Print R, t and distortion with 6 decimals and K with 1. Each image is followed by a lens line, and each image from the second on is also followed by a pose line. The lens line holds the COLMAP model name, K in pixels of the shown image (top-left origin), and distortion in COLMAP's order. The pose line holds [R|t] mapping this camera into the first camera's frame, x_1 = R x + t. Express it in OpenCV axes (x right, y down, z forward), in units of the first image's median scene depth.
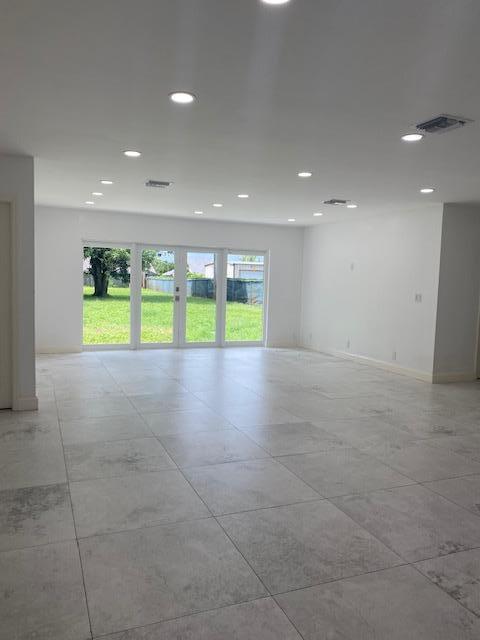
lens RADIAL K [[500.4, 0, 240.0], [0, 500.4, 320.0], [0, 0, 1]] dist [0.002602, -0.009937]
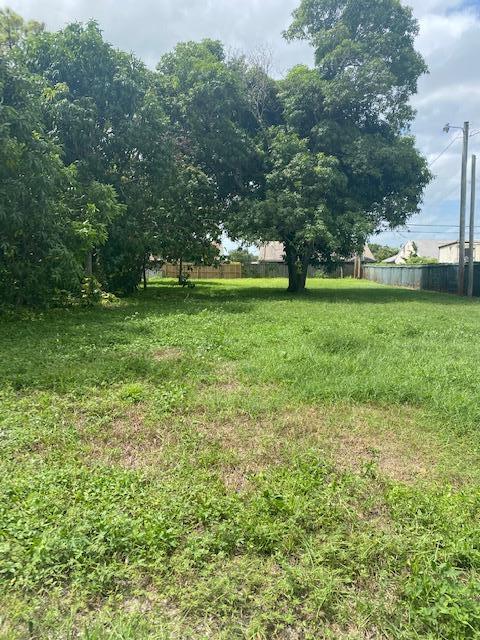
lens RADIAL K [[512.3, 0, 240.0], [0, 512.3, 320.0], [0, 0, 1]] dist [0.002423, -0.007879]
pose [[0.910457, 0.014254, -0.413357, -0.260089], [-0.006106, 0.999760, 0.021026, -0.146448], [0.413558, -0.016619, 0.910326, 1.898977]]
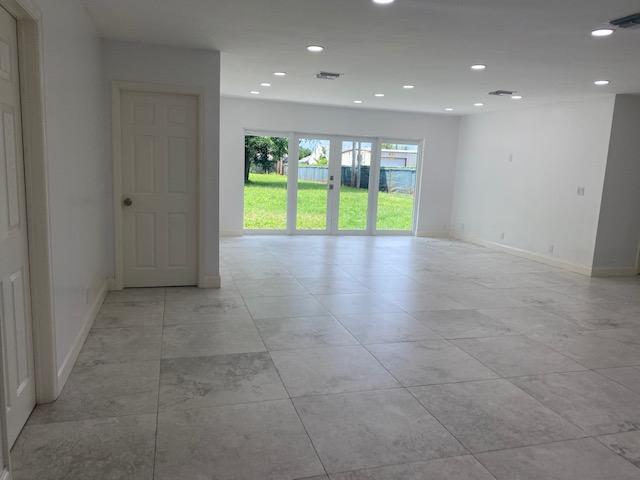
lens RADIAL K [[500.4, 0, 322.8], [0, 500.4, 244.5], [0, 0, 1]] dist [0.002602, -0.009937]
pose [[0.994934, 0.029919, -0.095978, -0.077234], [-0.022725, 0.996910, 0.075193, -0.002728], [0.097932, -0.072631, 0.992539, -0.059087]]
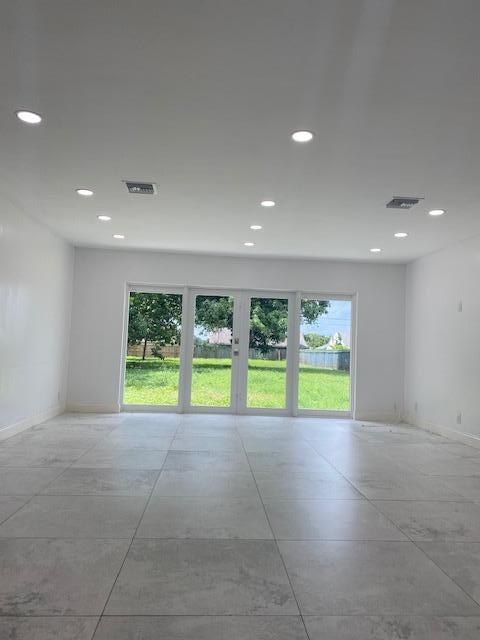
lens RADIAL K [[500.4, 0, 240.0], [0, 500.4, 320.0], [0, 0, 1]] dist [0.002602, -0.009937]
pose [[0.948302, -0.014127, -0.317055, 0.265851], [-0.034111, 0.988685, -0.146078, 0.044411], [0.315531, 0.149341, 0.937090, 0.415505]]
